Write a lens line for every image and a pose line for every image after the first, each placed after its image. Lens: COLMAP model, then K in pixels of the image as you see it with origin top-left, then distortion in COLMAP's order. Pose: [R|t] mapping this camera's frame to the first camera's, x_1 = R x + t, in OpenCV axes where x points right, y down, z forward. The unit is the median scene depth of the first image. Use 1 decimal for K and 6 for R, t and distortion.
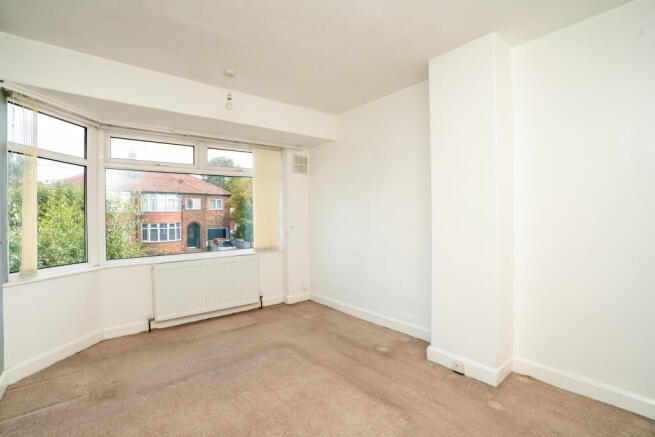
lens RADIAL K [[308.0, 0, 326.0], [0, 308.0, 217.5], [0, 0, 1]] dist [-0.074510, 0.037173]
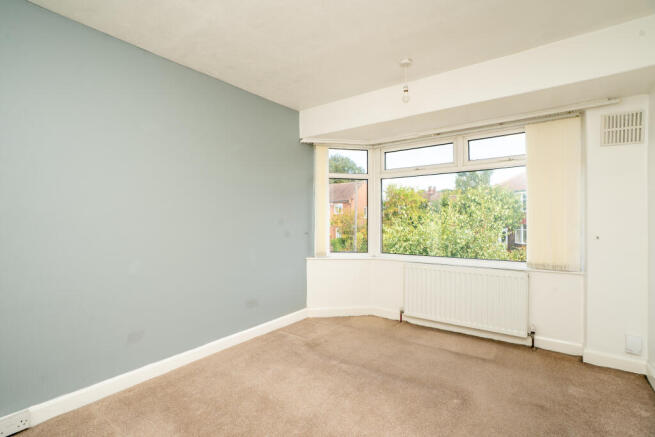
lens RADIAL K [[308.0, 0, 326.0], [0, 308.0, 217.5], [0, 0, 1]] dist [-0.074510, 0.037173]
pose [[0.237012, 0.007651, -0.971477, 0.426860], [-0.007489, 0.999954, 0.006049, -0.010216], [0.971478, 0.005841, 0.237058, 0.453524]]
